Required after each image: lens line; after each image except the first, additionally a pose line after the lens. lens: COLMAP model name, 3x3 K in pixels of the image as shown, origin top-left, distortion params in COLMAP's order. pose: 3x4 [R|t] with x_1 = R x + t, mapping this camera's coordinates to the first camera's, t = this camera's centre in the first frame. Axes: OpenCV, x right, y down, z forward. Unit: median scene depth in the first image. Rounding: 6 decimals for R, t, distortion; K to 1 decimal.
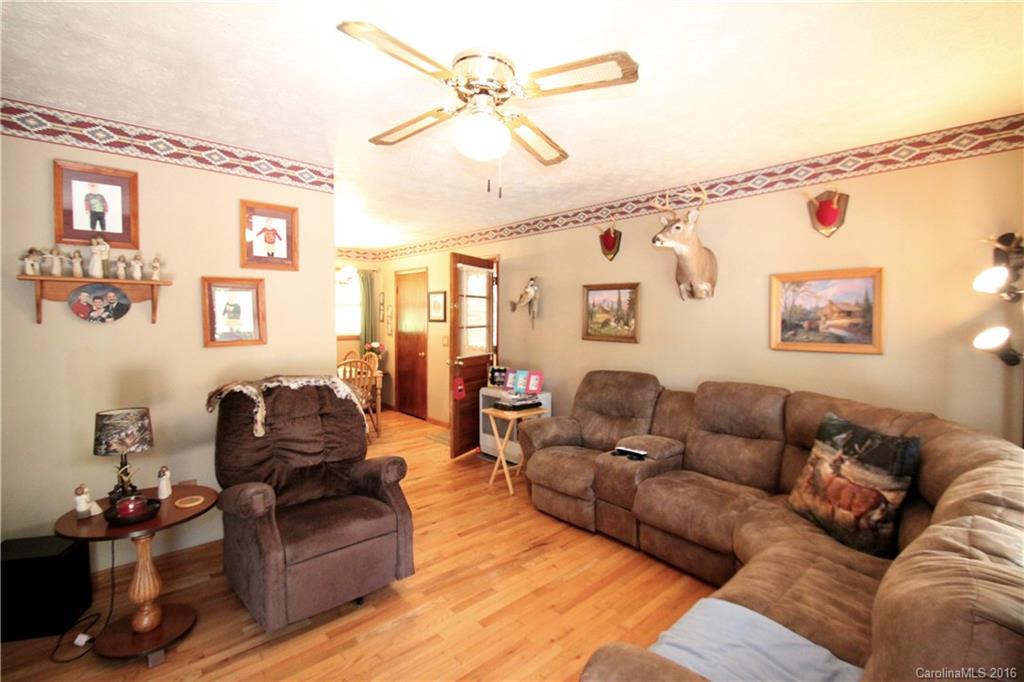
lens RADIAL K [[464.0, 0, 513.5], [0, 464.0, 337.6], [0, 0, 1]] dist [-0.000559, -0.010718]
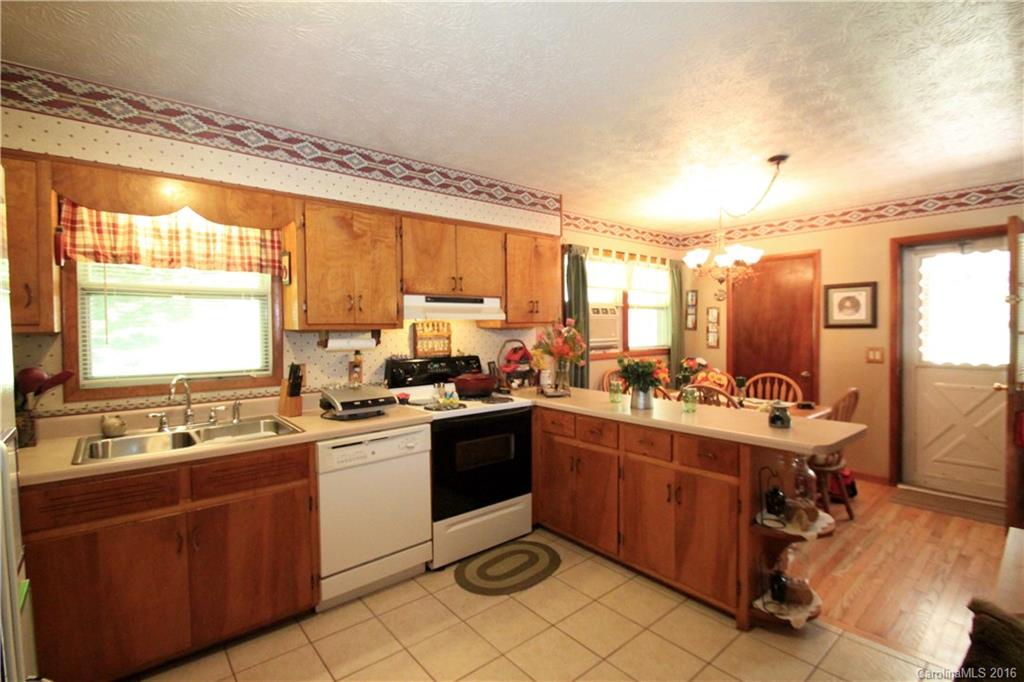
lens RADIAL K [[464.0, 0, 536.1], [0, 464.0, 333.0], [0, 0, 1]] dist [-0.000559, -0.010718]
pose [[0.999503, -0.013569, -0.028472, -1.363681], [0.012617, 0.999364, -0.033346, -0.019749], [0.028906, 0.032970, 0.999038, 0.667210]]
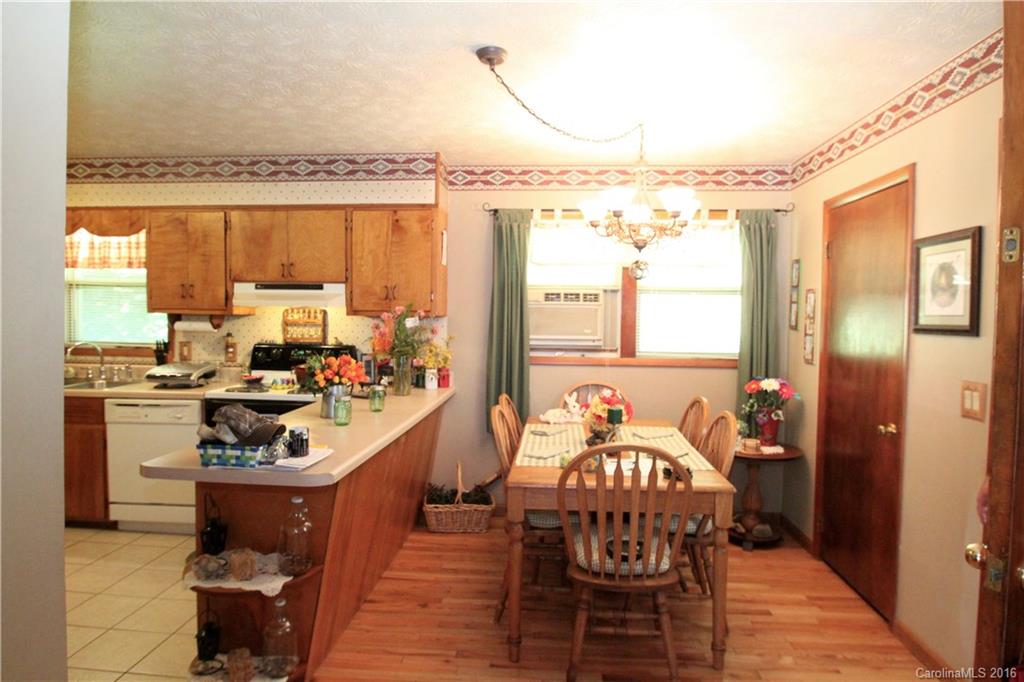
lens RADIAL K [[608.7, 0, 513.9], [0, 608.7, 334.8], [0, 0, 1]] dist [-0.015563, -0.003192]
pose [[0.690504, 0.028171, -0.722780, -0.162098], [-0.044359, 0.999010, -0.003440, -0.042860], [0.721967, 0.034437, 0.691070, 1.169285]]
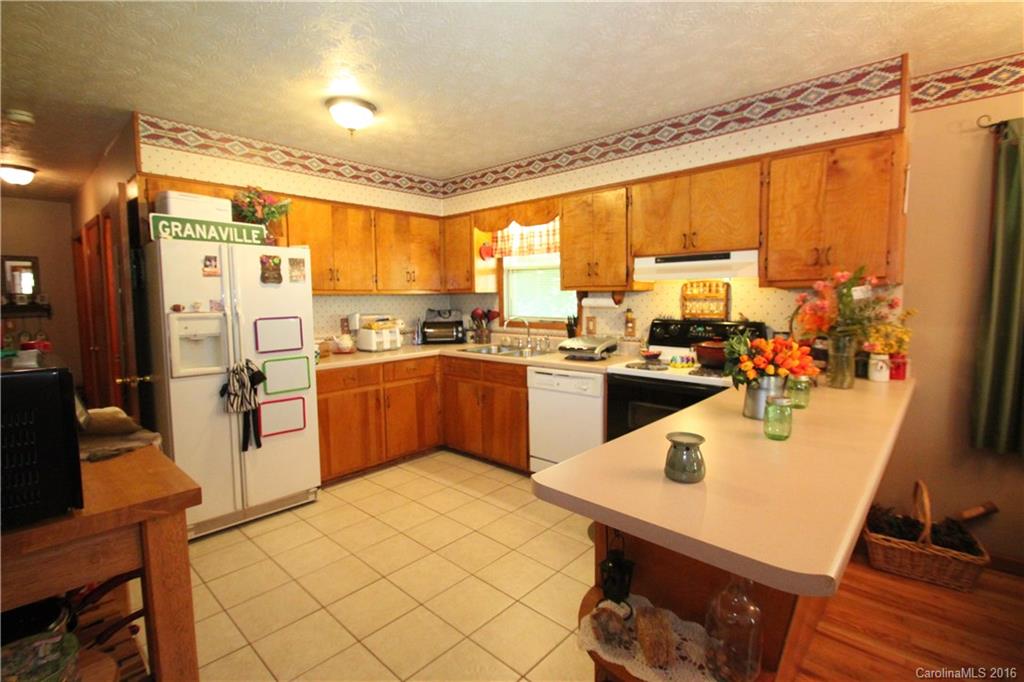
lens RADIAL K [[464.0, 0, 515.3], [0, 464.0, 336.9], [0, 0, 1]] dist [-0.000559, -0.010718]
pose [[0.096931, 0.081102, -0.991981, -0.589477], [-0.035666, 0.996317, 0.077971, -0.031303], [0.994652, 0.027822, 0.099466, 1.295543]]
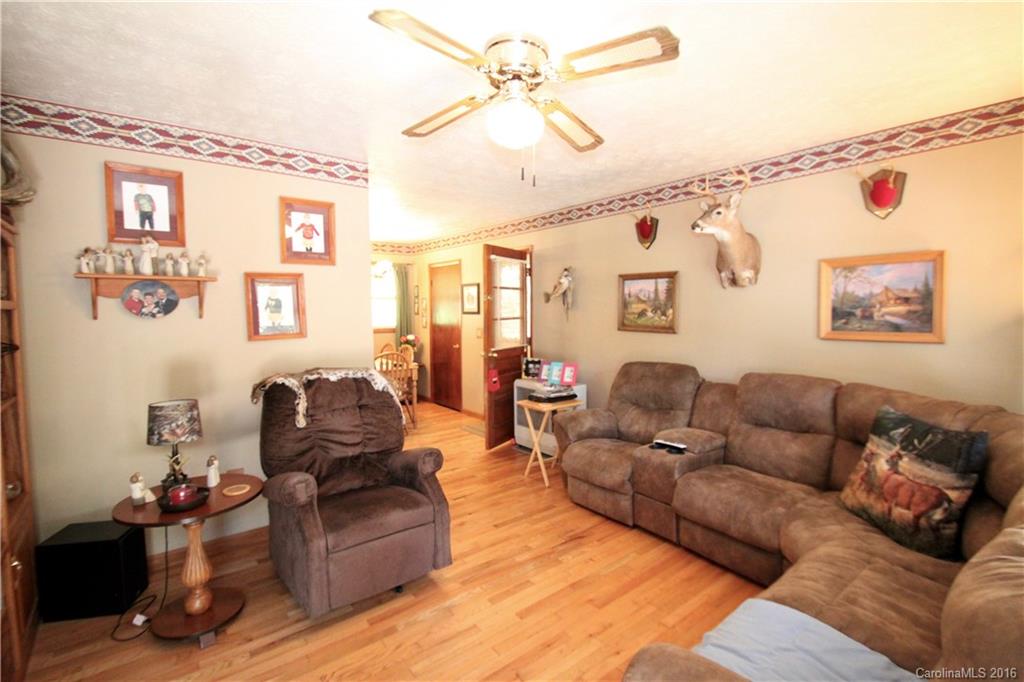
lens RADIAL K [[464.0, 0, 513.4], [0, 464.0, 338.1], [0, 0, 1]] dist [-0.000559, -0.010718]
pose [[0.997422, -0.007401, -0.071376, -0.004139], [0.008746, 0.999790, 0.018552, 0.000663], [0.071224, -0.019129, 0.997277, 0.011710]]
